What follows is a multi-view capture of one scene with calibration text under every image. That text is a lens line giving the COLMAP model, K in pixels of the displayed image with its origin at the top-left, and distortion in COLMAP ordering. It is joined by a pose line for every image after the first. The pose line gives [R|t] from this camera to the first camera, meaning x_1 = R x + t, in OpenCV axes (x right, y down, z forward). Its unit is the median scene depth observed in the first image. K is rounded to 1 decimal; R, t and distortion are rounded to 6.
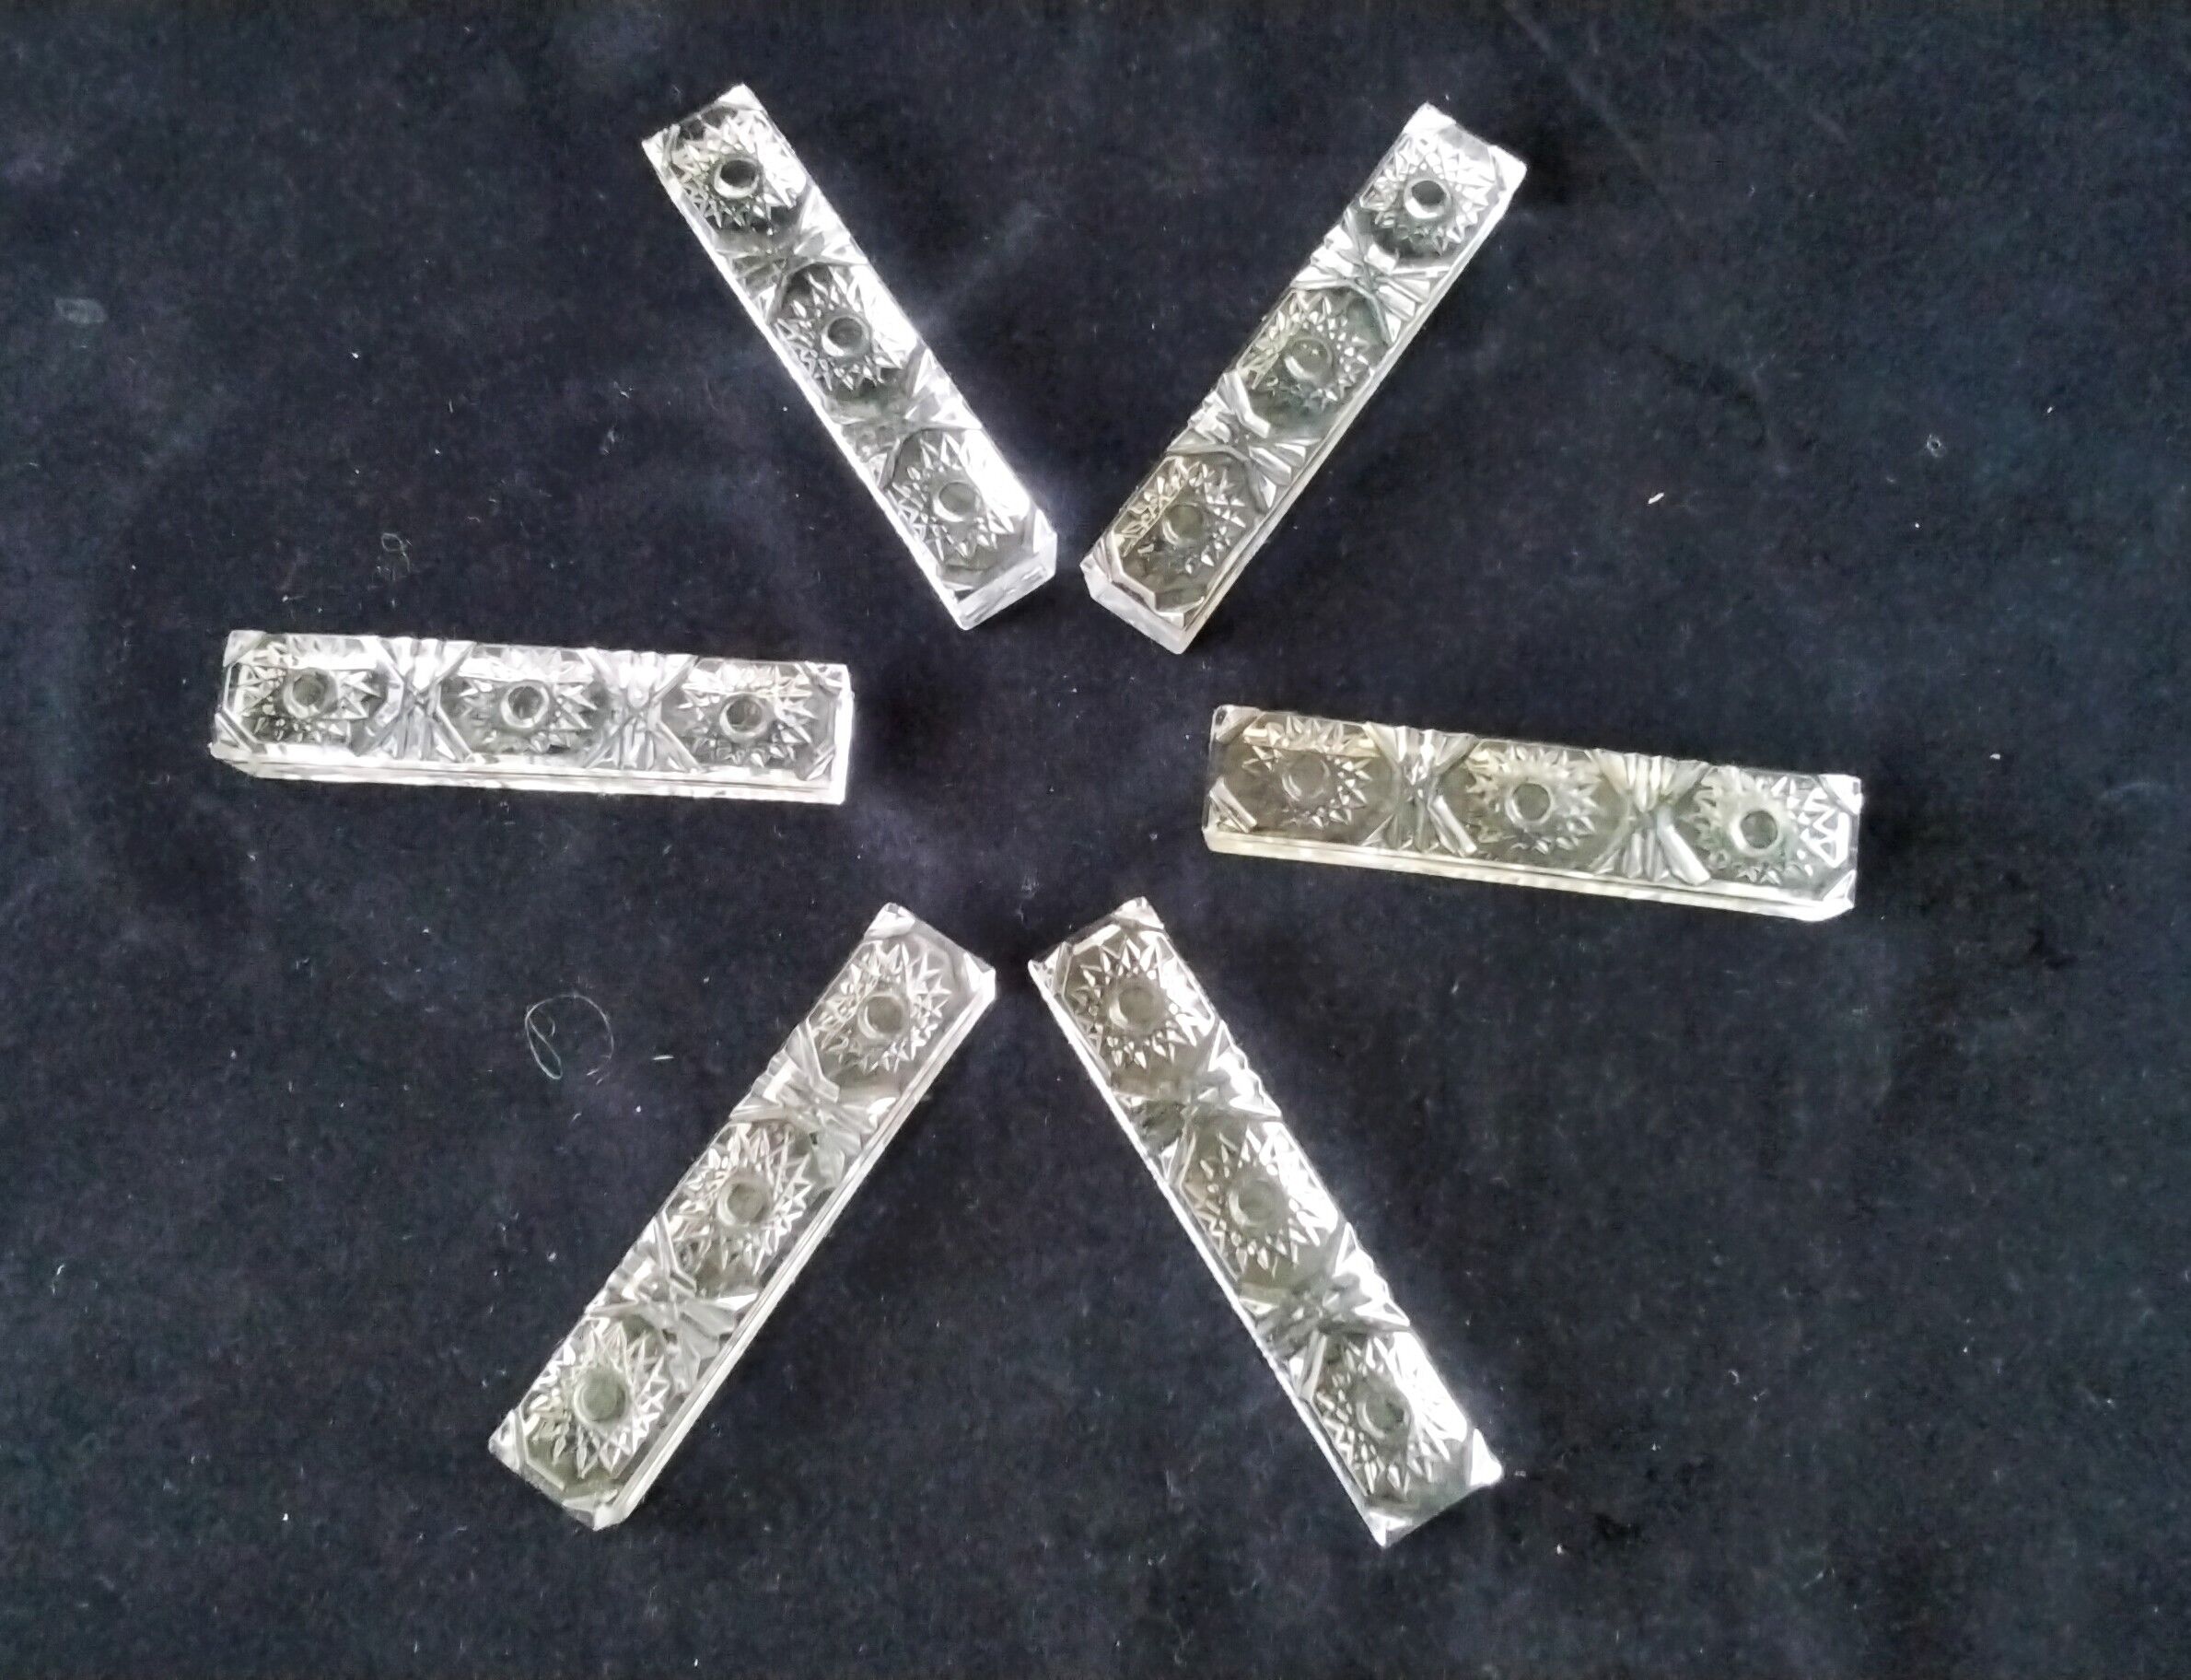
lens RADIAL K [[2630.1, 0, 1090.8], [0, 2630.1, 845.1], [0, 0, 1]] dist [0.062753, 0.000000]
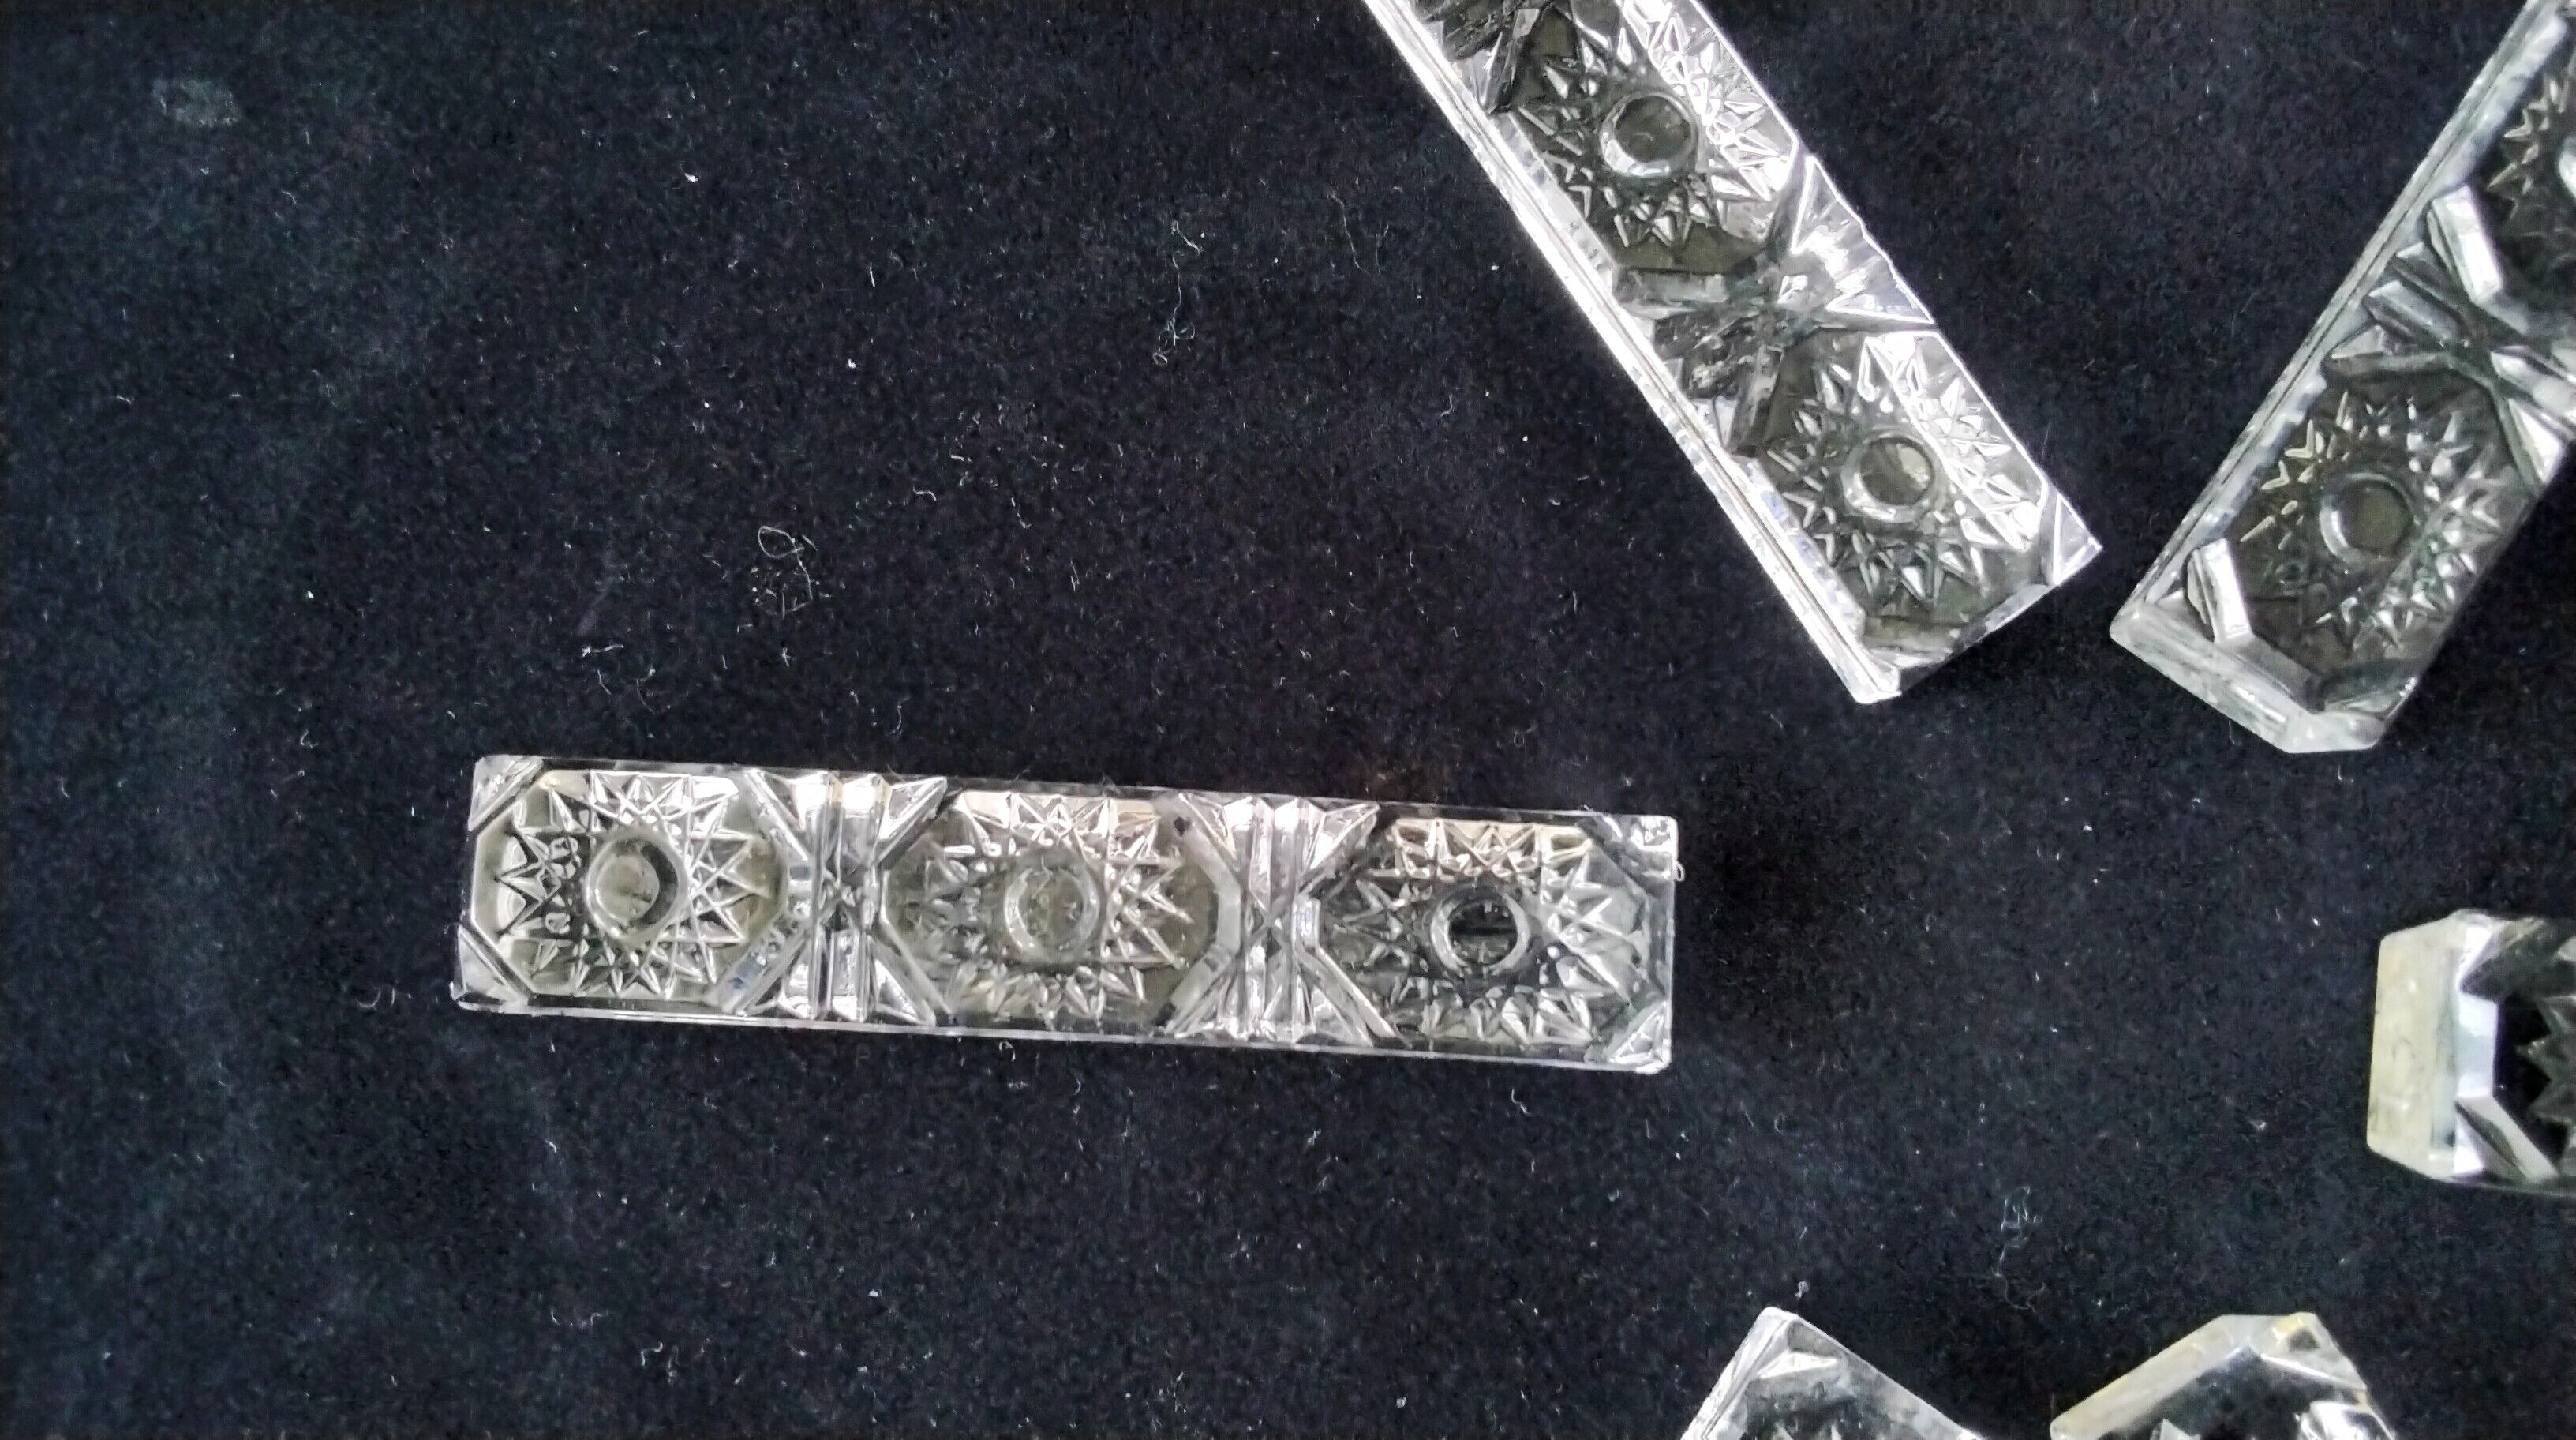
lens RADIAL K [[2020.9, 0, 1250.9], [0, 2020.9, 695.3], [0, 0, 1]] dist [0.029070, -0.019030]
pose [[0.999397, -0.009159, -0.033490, -0.157891], [0.014163, 0.988219, 0.152387, -0.148626], [0.031700, -0.152769, 0.987753, 0.605226]]
